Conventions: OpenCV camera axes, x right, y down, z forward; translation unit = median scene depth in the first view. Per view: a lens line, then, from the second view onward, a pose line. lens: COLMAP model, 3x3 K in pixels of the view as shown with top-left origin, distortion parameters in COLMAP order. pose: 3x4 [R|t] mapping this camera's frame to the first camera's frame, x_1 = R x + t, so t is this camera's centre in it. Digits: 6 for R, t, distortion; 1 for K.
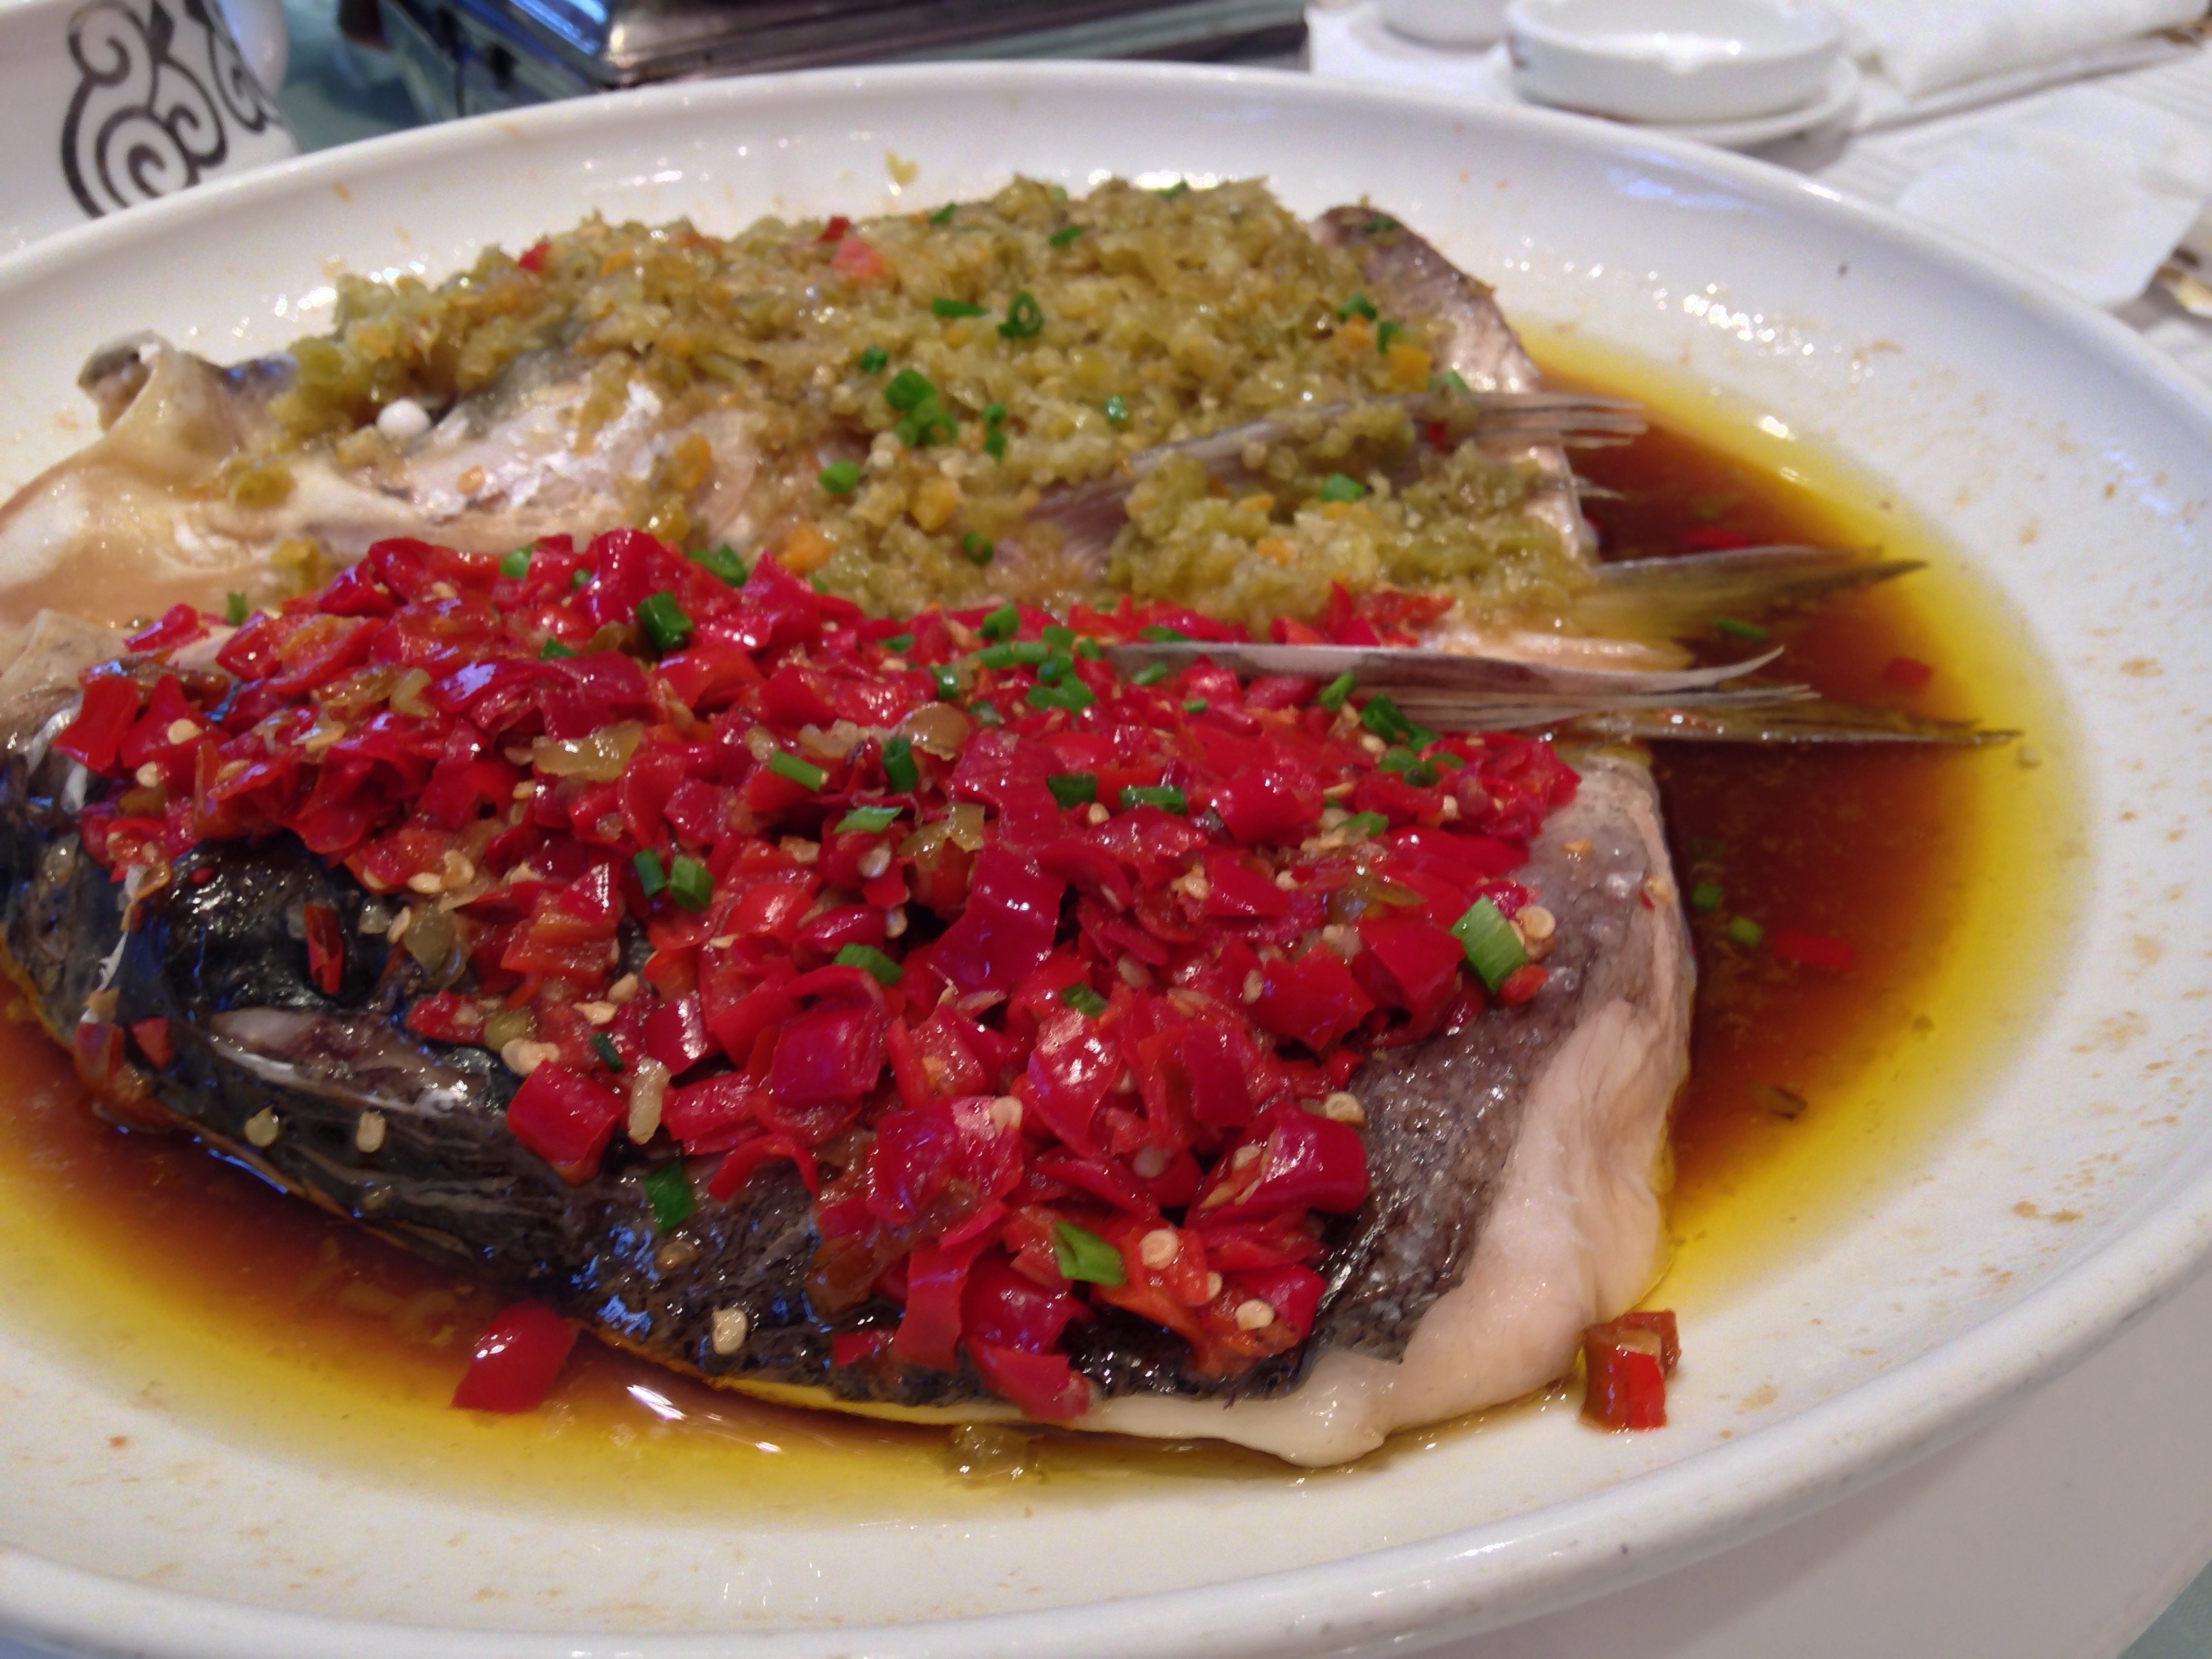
lens RADIAL K [[2118.4, 0, 1101.7], [0, 2118.4, 828.8], [0, 0, 1]] dist [0.078460, 0.000000]
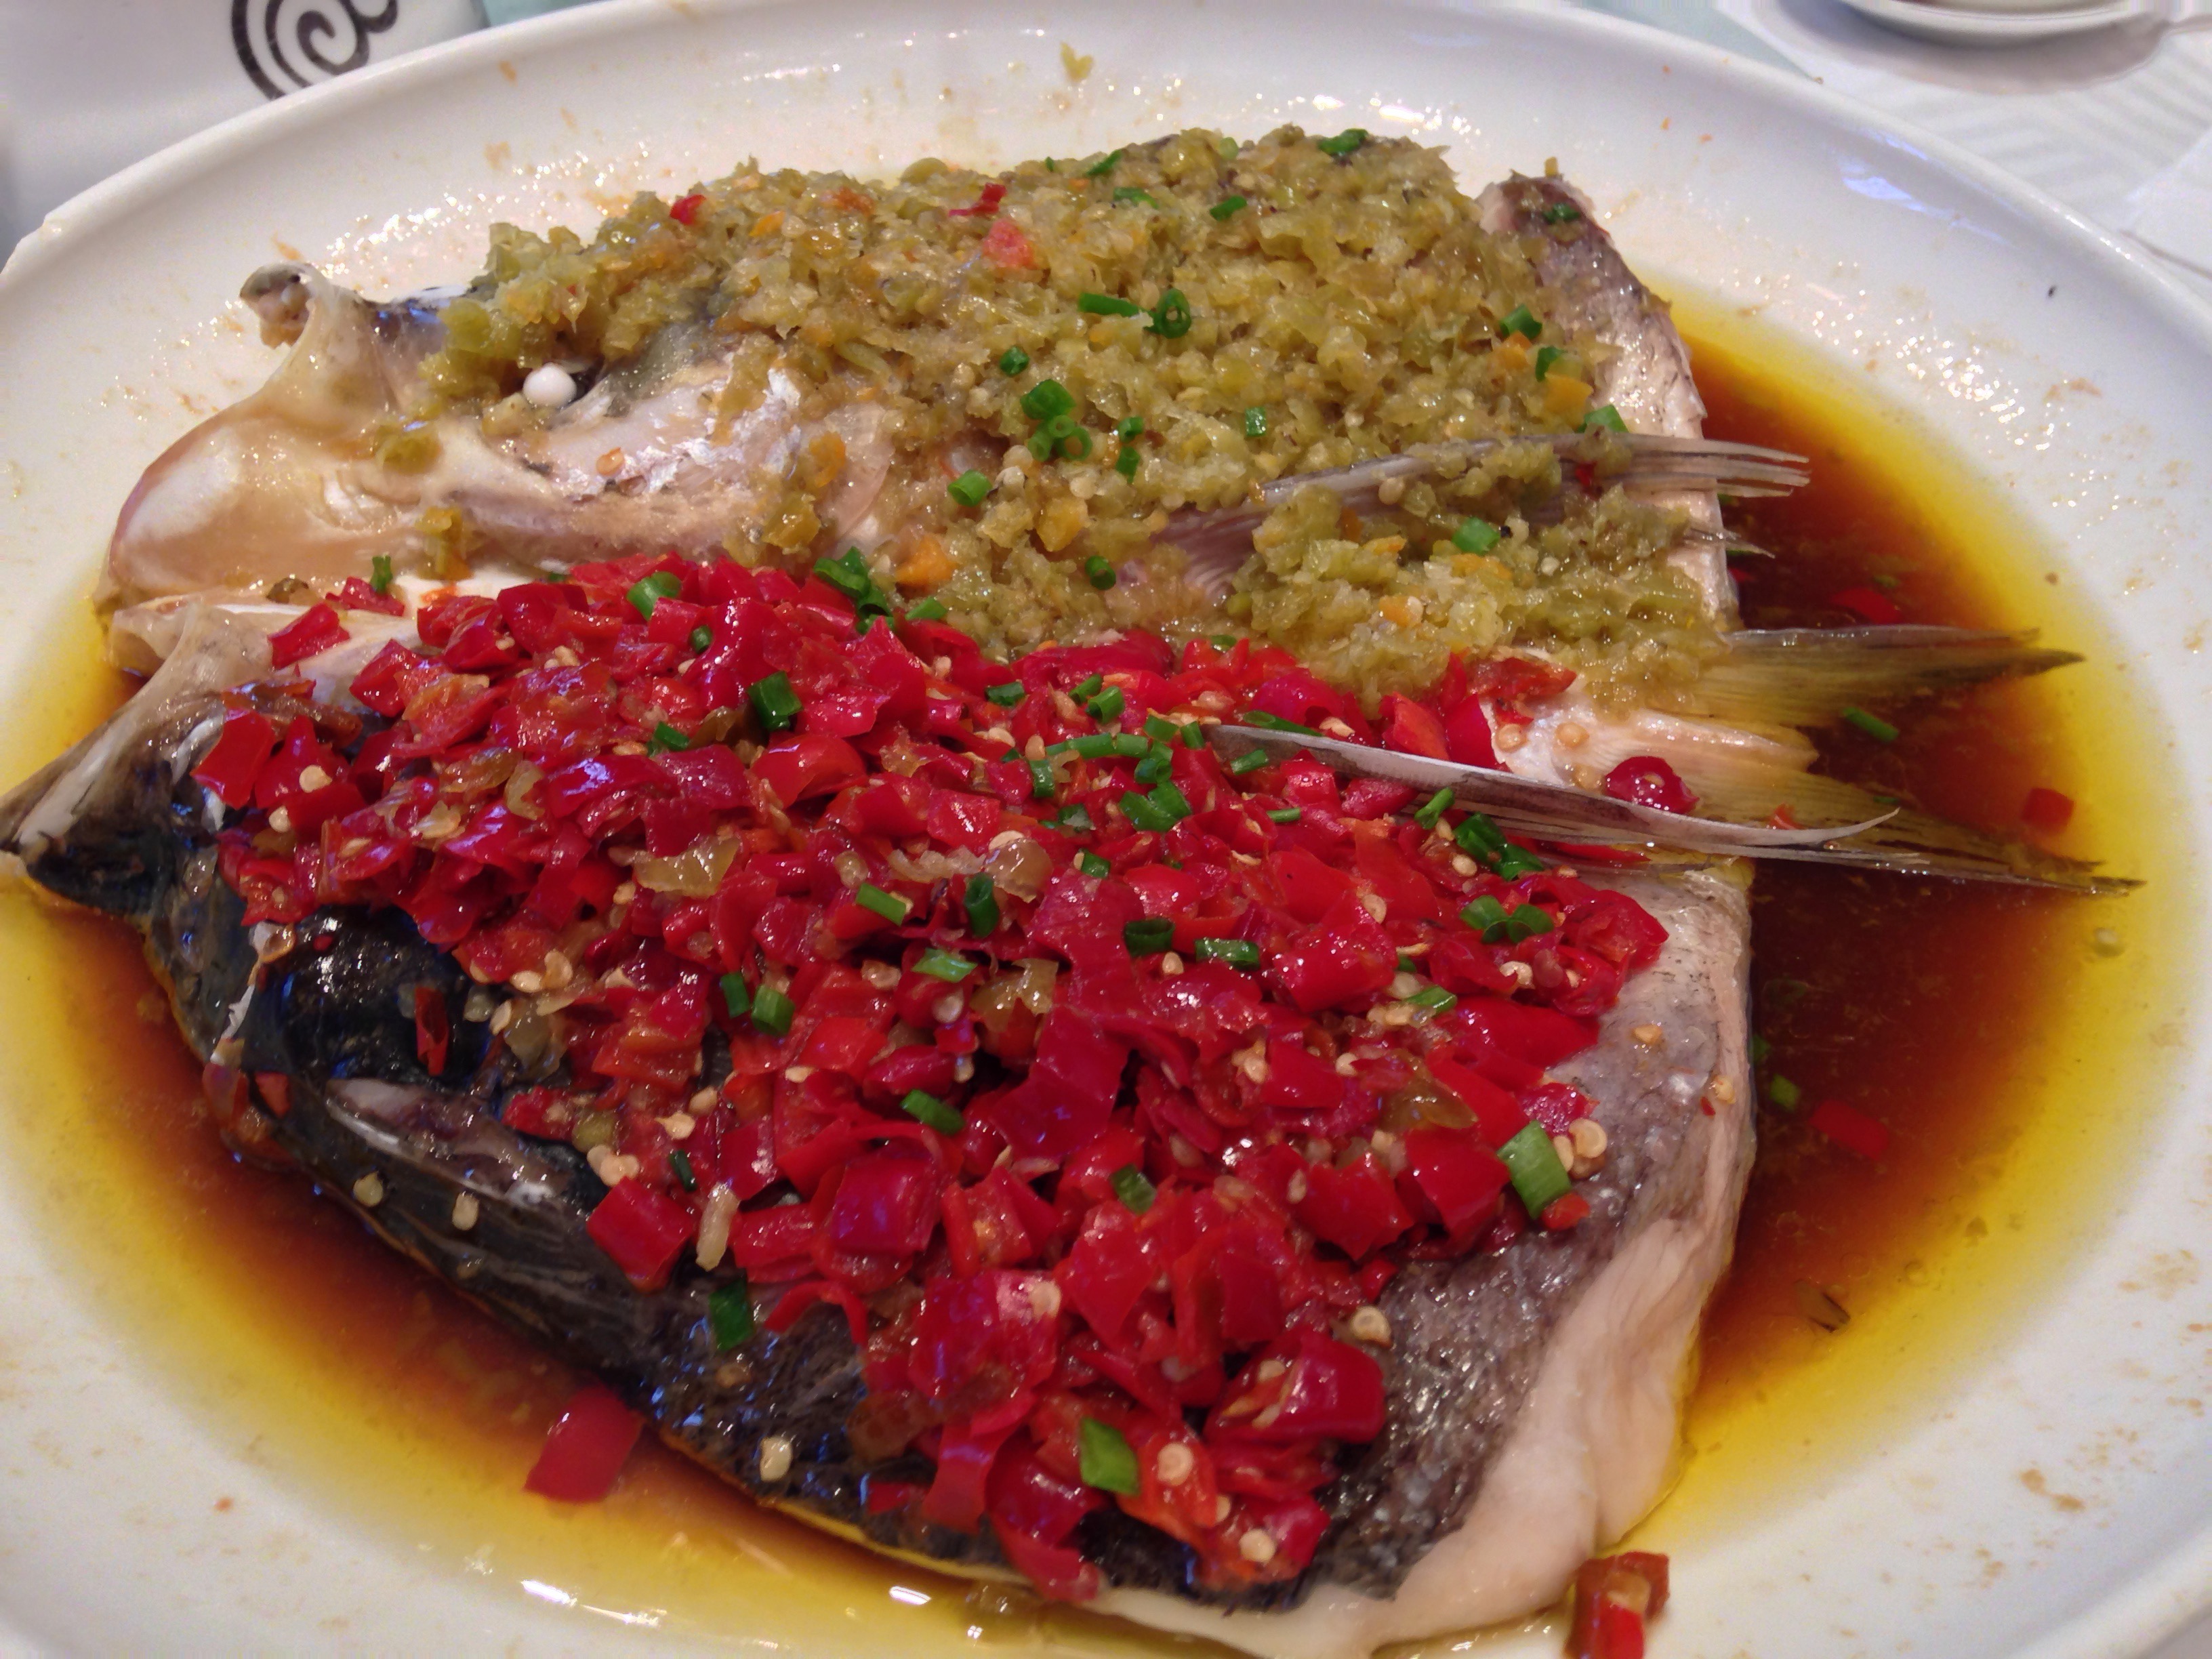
lens RADIAL K [[2118.4, 0, 1100.9], [0, 2118.4, 834.7], [0, 0, 1]] dist [0.078460, 0.000000]
pose [[0.993428, 0.093477, -0.066050, 0.025550], [-0.082757, 0.985265, 0.149680, -0.216179], [0.079068, -0.143231, 0.986526, -0.001390]]
